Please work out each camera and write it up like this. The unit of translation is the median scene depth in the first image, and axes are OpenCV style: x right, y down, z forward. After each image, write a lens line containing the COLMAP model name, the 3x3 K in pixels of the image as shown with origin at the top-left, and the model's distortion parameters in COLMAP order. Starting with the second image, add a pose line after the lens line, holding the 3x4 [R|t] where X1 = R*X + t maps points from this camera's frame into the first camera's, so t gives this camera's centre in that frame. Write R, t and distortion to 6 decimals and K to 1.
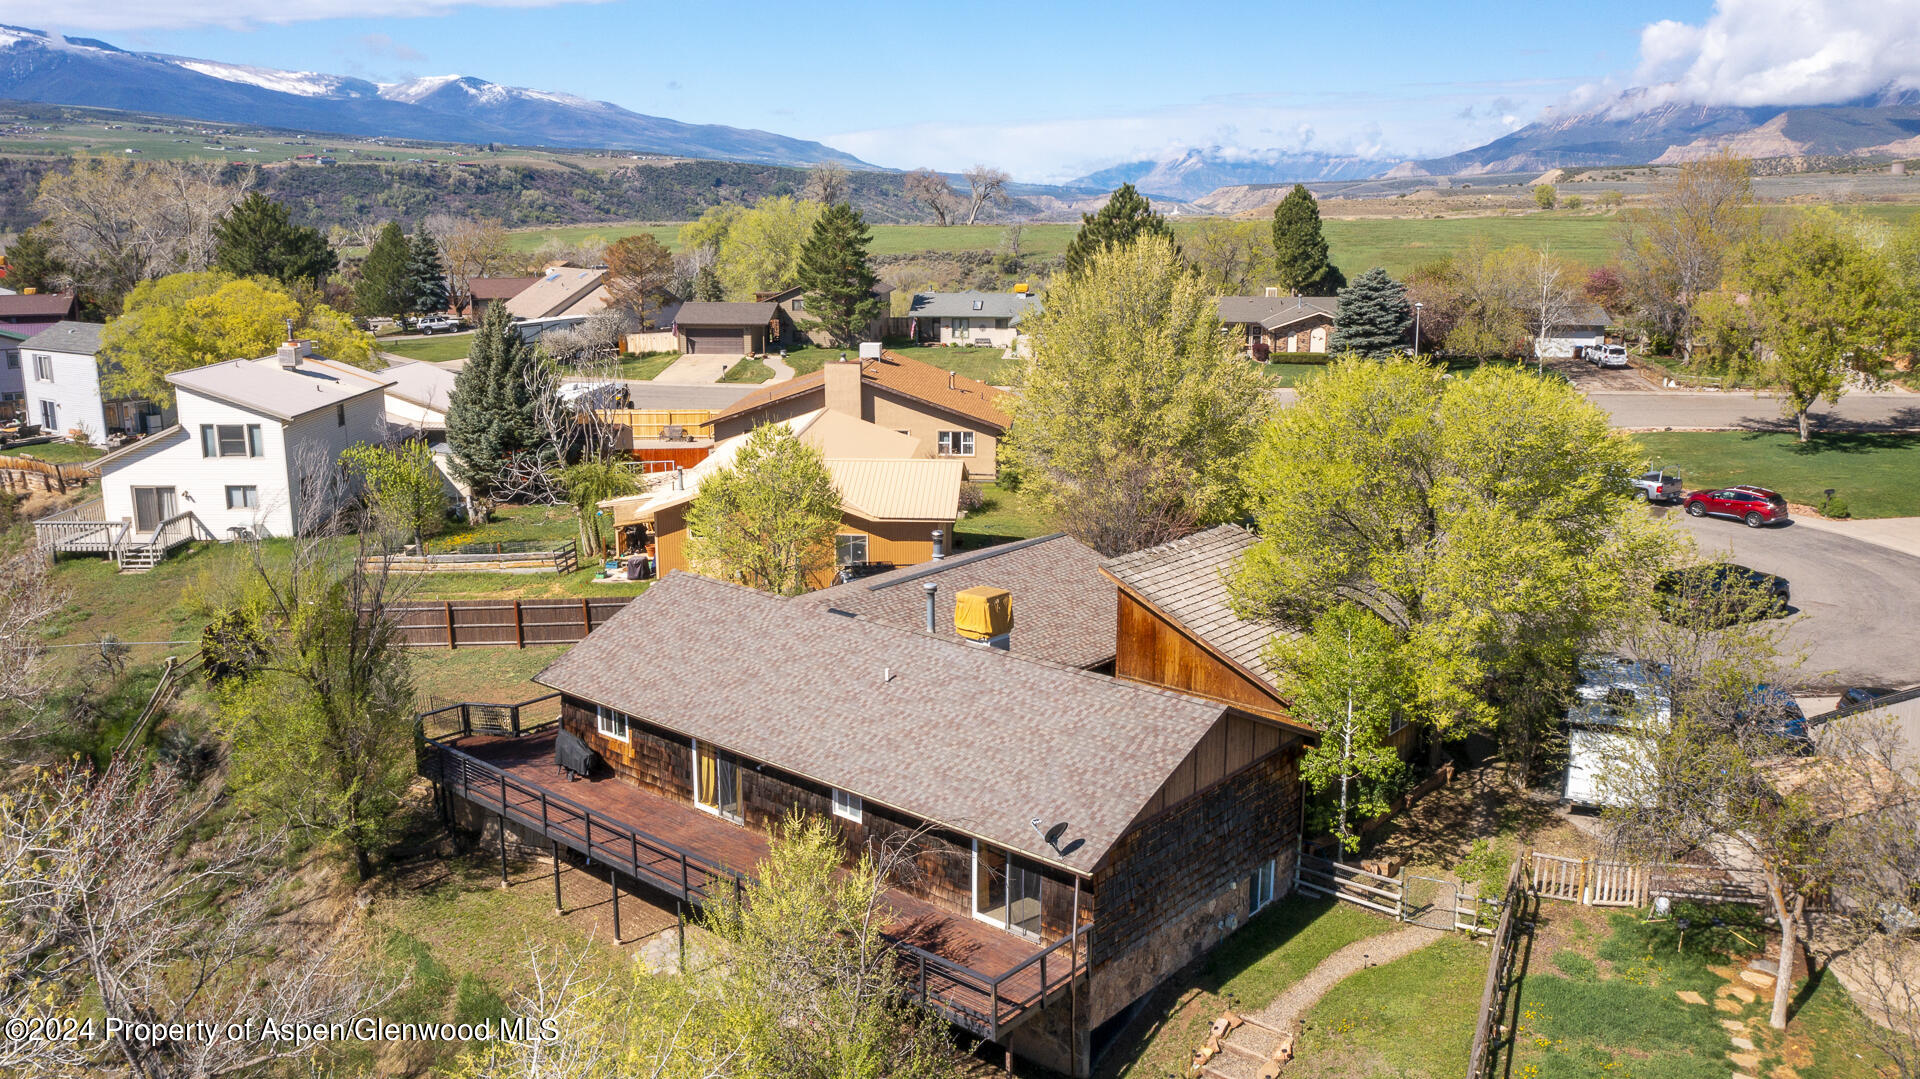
lens RADIAL K [[1533.0, 0, 960.0], [0, 1533.0, 539.5], [0, 0, 1]] dist [-0.008199, 0.001161]
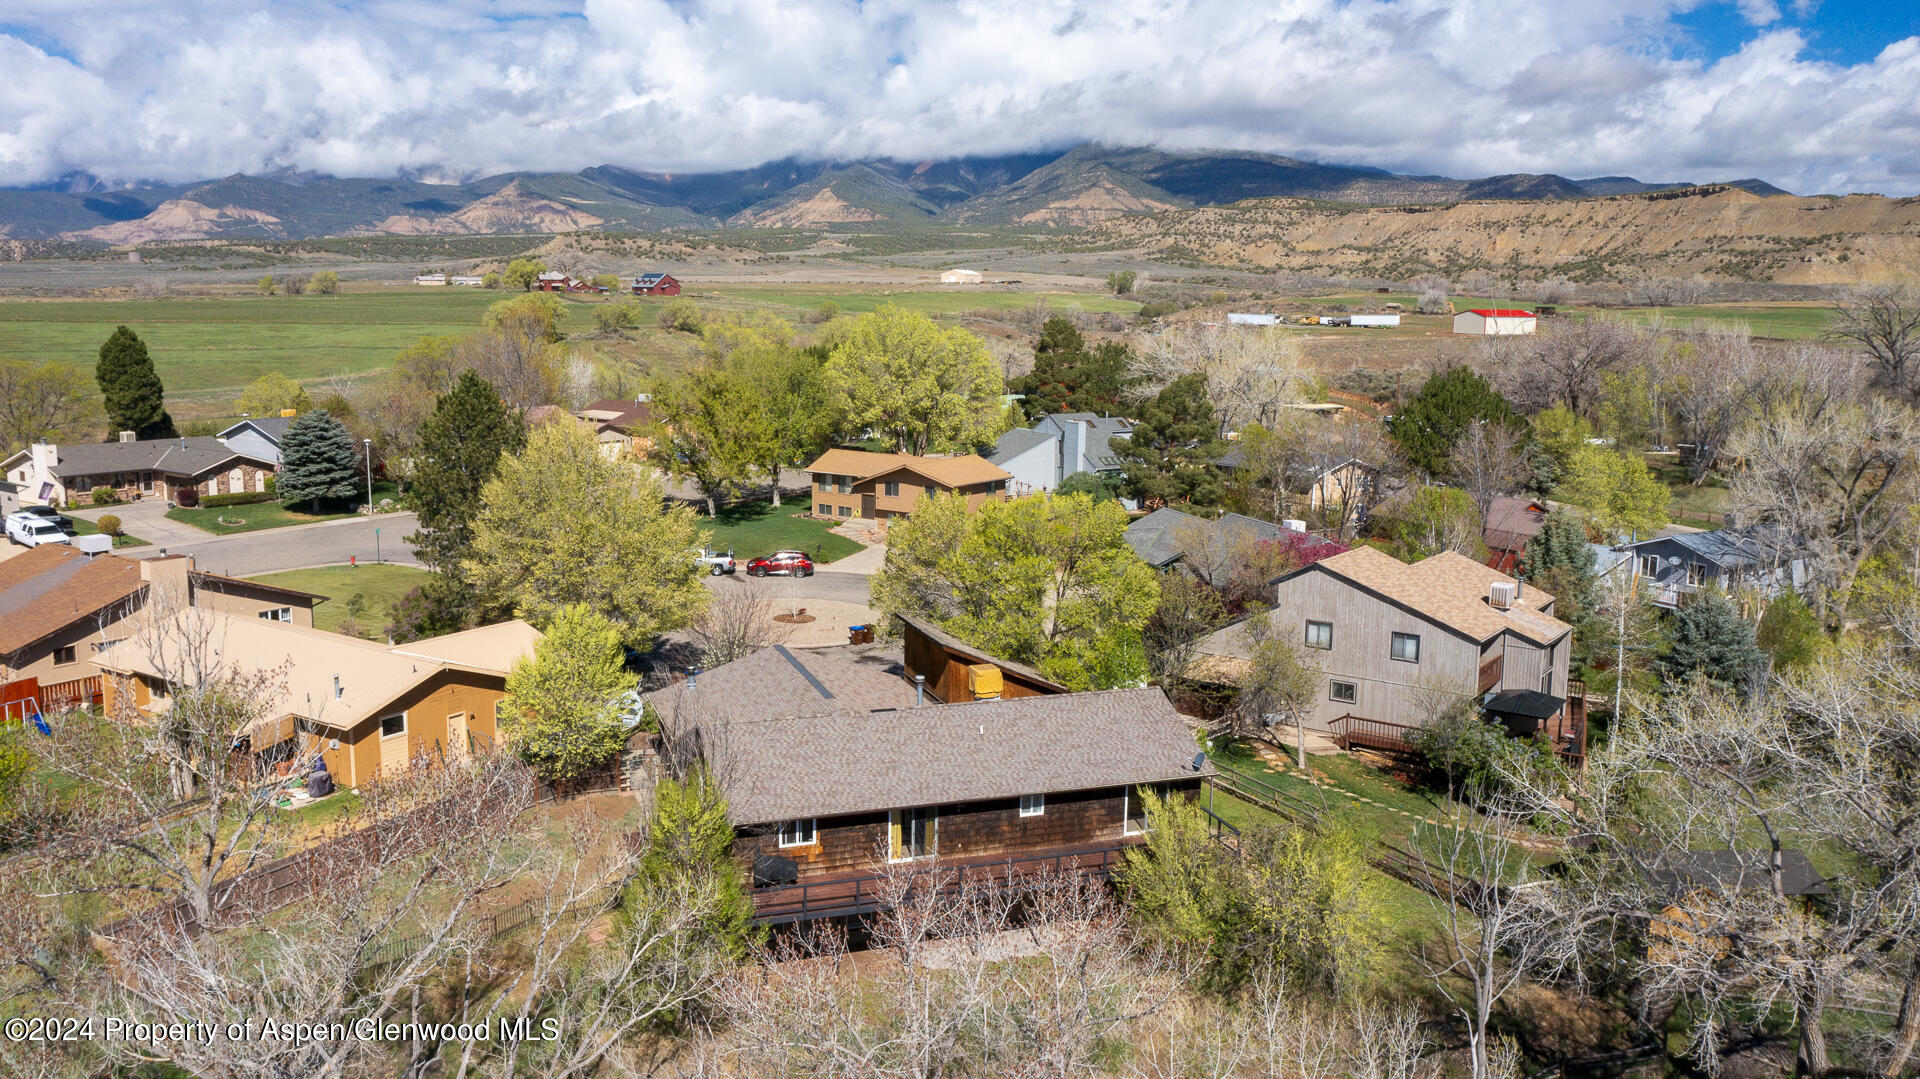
lens RADIAL K [[1533.0, 0, 960.0], [0, 1533.0, 539.5], [0, 0, 1]] dist [-0.008199, 0.001161]
pose [[0.490932, -0.134457, 0.860759, -0.421752], [0.177803, 0.982686, 0.052093, -0.057690], [-0.852861, 0.127472, 0.506339, 0.063046]]
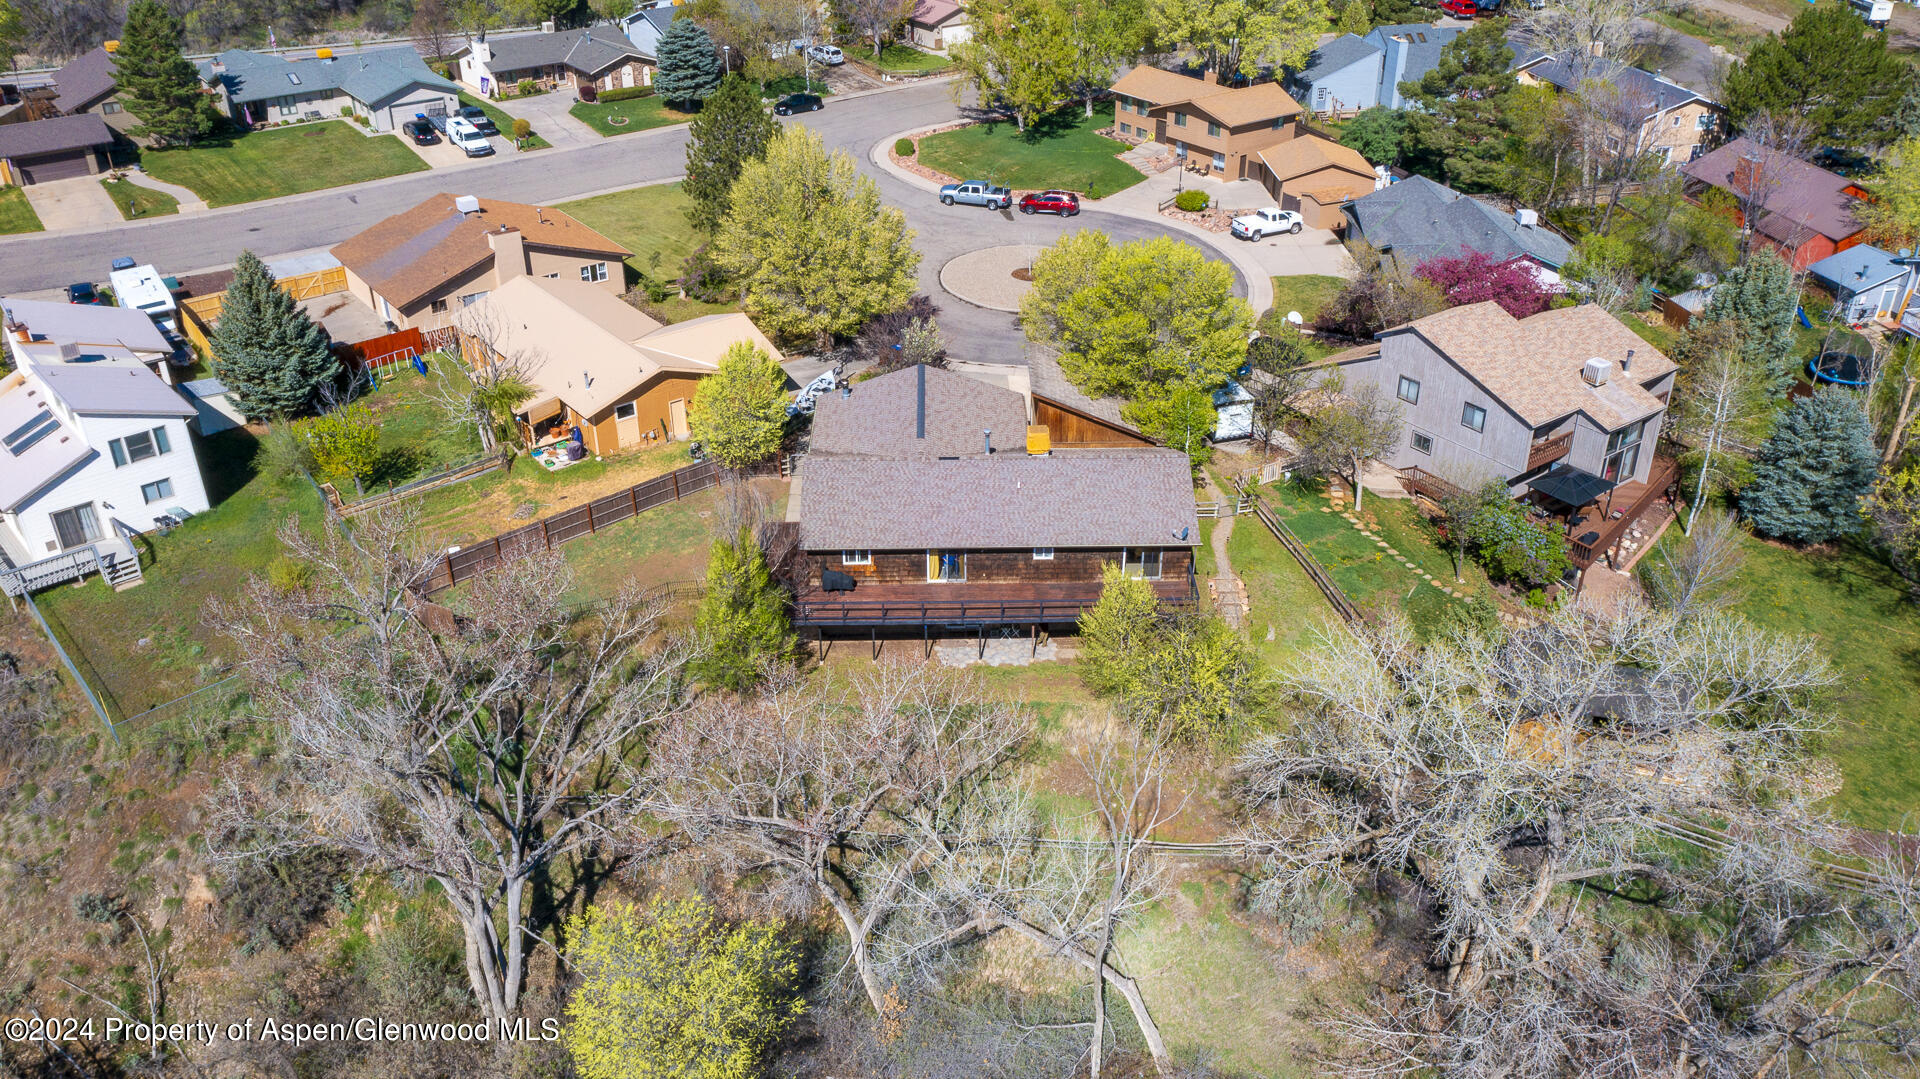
lens RADIAL K [[1533.0, 0, 960.0], [0, 1533.0, 539.5], [0, 0, 1]] dist [-0.008199, 0.001161]
pose [[0.747053, -0.334848, 0.574272, -0.387487], [0.152338, 0.927117, 0.342414, -0.164417], [-0.647074, -0.168318, 0.743616, -0.132414]]
